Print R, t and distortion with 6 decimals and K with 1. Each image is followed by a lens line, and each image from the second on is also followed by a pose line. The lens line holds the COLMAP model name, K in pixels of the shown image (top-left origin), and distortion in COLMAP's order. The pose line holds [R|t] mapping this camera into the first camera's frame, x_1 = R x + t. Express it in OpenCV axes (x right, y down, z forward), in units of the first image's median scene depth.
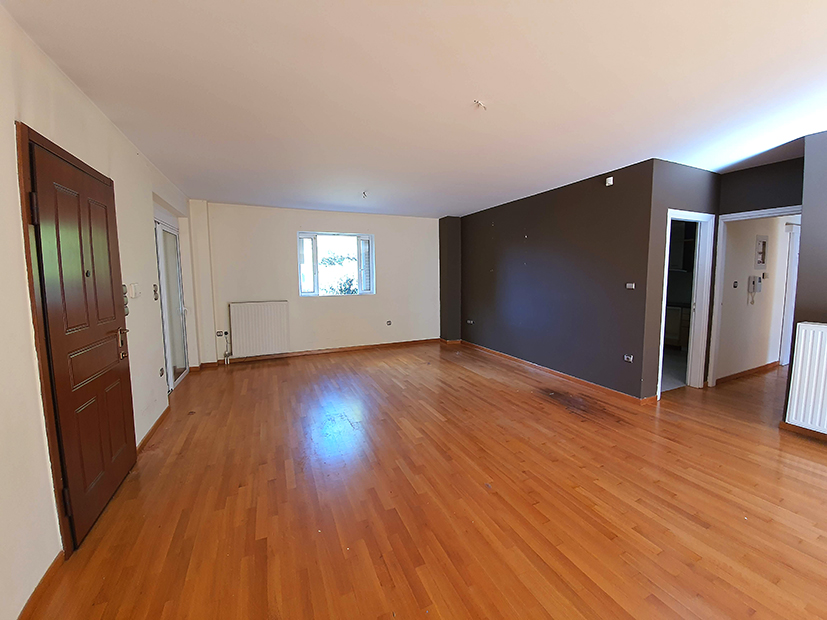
lens RADIAL K [[325.3, 0, 408.4], [0, 325.3, 303.6], [0, 0, 1]] dist [0.010403, -0.019696]
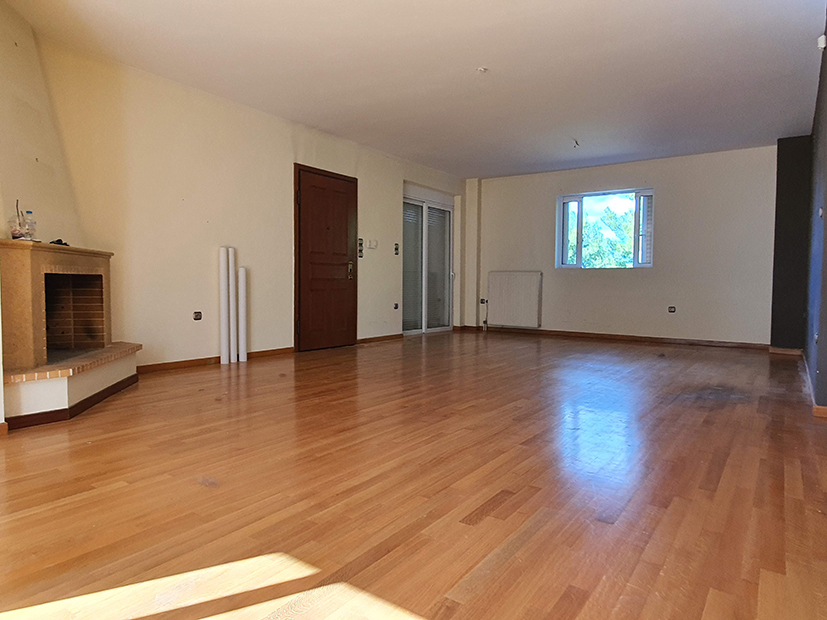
lens RADIAL K [[529.7, 0, 403.3], [0, 529.7, 308.5], [0, 0, 1]] dist [-0.001273, -0.000728]
pose [[0.501767, 0.055122, -0.863245, 0.820685], [-0.091603, 0.995742, 0.010338, 0.128095], [0.860139, 0.073889, 0.504680, -0.089319]]
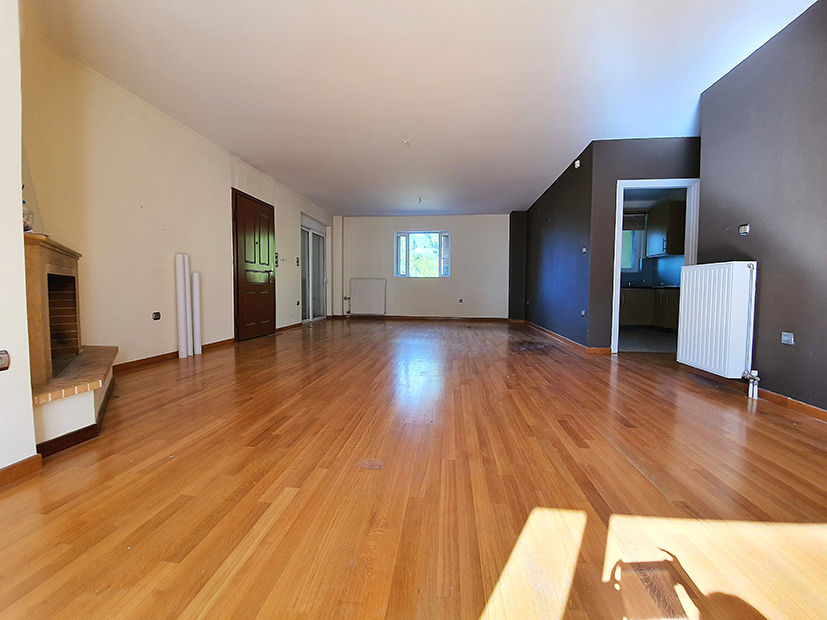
lens RADIAL K [[332.6, 0, 410.5], [0, 332.6, 305.4], [0, 0, 1]] dist [0.013811, -0.018816]
pose [[0.858591, 0.041796, -0.510954, 0.552381], [-0.061416, 0.997879, -0.021575, 0.149439], [0.508969, 0.049905, 0.859337, -0.243314]]
